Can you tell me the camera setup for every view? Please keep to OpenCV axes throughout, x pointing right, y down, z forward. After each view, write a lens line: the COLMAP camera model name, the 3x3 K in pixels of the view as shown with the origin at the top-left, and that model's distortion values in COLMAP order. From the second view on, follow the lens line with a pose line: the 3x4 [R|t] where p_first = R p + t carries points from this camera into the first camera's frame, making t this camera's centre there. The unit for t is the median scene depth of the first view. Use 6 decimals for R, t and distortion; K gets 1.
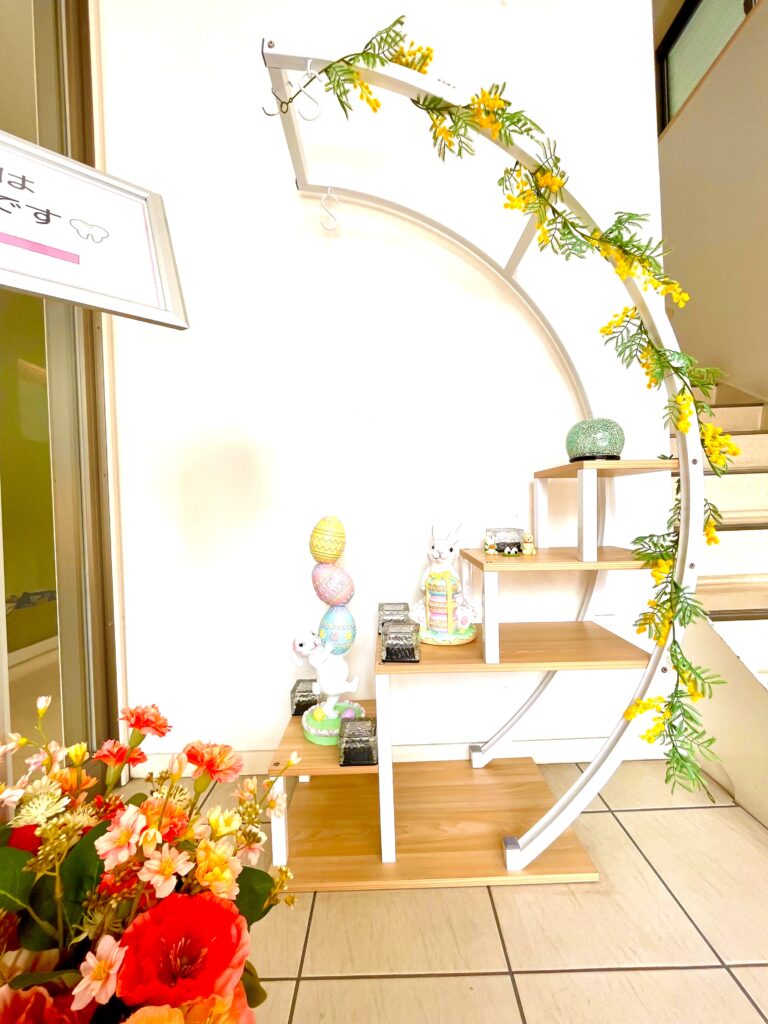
lens RADIAL K [[413.6, 0, 384.0], [0, 413.6, 512.0], [0, 0, 1]] dist [0.001707, -0.002554]
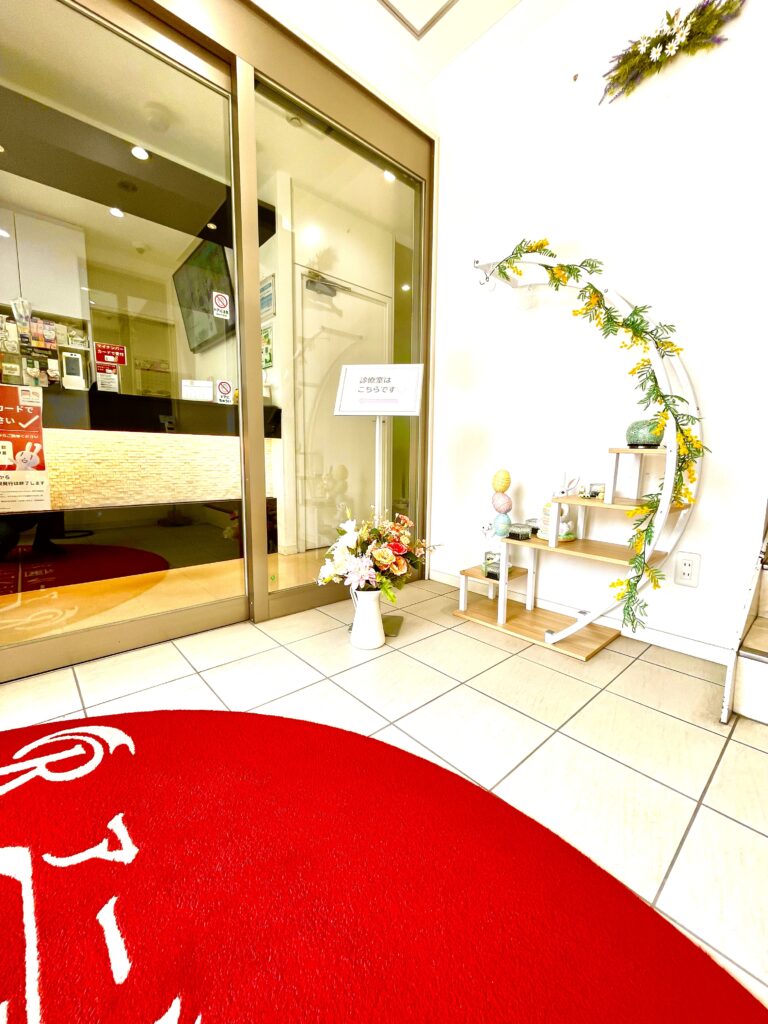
lens RADIAL K [[413.6, 0, 384.0], [0, 413.6, 512.0], [0, 0, 1]] dist [0.001707, -0.002554]
pose [[0.668858, 0.141210, -0.729855, 1.026551], [-0.038122, 0.987017, 0.156029, -0.080058], [0.742412, -0.076538, 0.665557, -0.837608]]
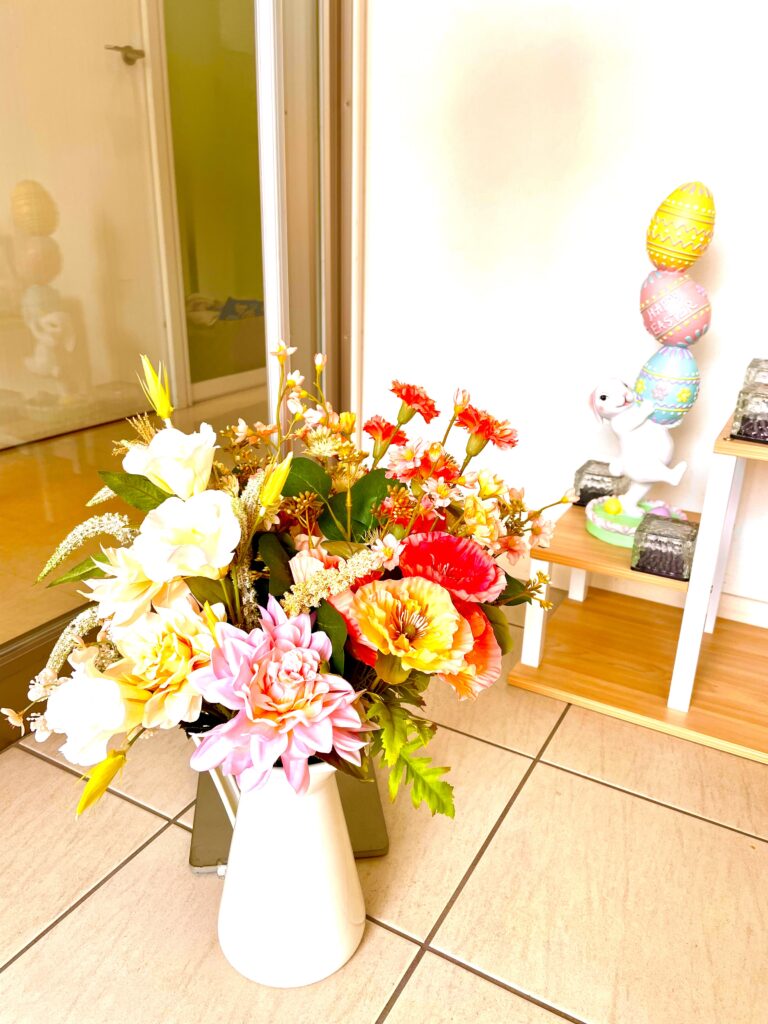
lens RADIAL K [[774.1, 0, 384.0], [0, 774.1, 512.0], [0, 0, 1]] dist [0.035803, -0.001892]
pose [[0.873118, 0.229295, -0.430219, 0.063640], [-0.059035, 0.925720, 0.373573, 0.053805], [0.483921, -0.300775, 0.821800, -0.220355]]
